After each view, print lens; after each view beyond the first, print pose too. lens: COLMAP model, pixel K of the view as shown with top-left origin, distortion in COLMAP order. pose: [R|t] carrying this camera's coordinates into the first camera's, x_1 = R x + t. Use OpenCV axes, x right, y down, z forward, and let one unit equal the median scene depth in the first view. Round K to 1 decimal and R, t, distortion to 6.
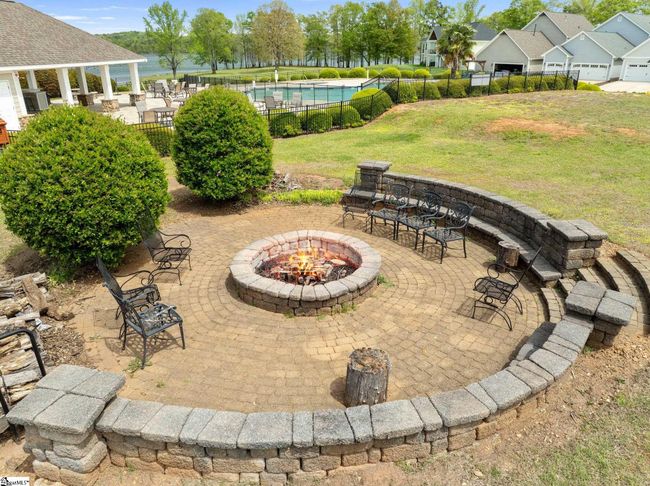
lens RADIAL K [[454.4, 0, 325.0], [0, 454.4, 243.0], [0, 0, 1]] dist [-0.001456, -0.000203]
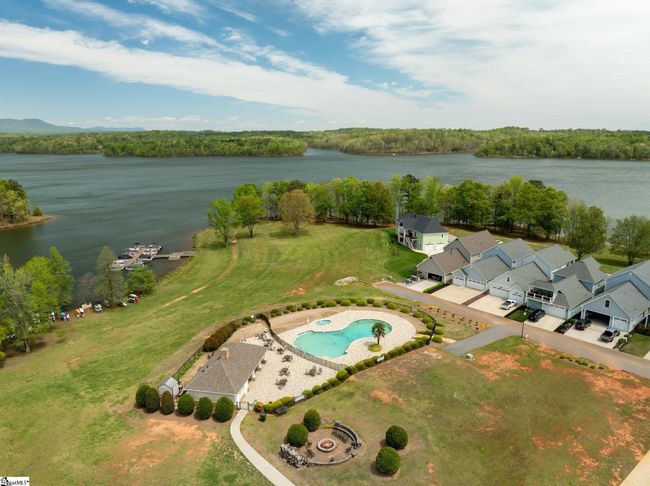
lens RADIAL K [[454.4, 0, 325.0], [0, 454.4, 243.0], [0, 0, 1]] dist [-0.001456, -0.000203]
pose [[0.999796, -0.016398, -0.011755, 0.075574], [0.013766, 0.980349, -0.196792, -1.783585], [0.014751, 0.196591, 0.980375, -7.194833]]
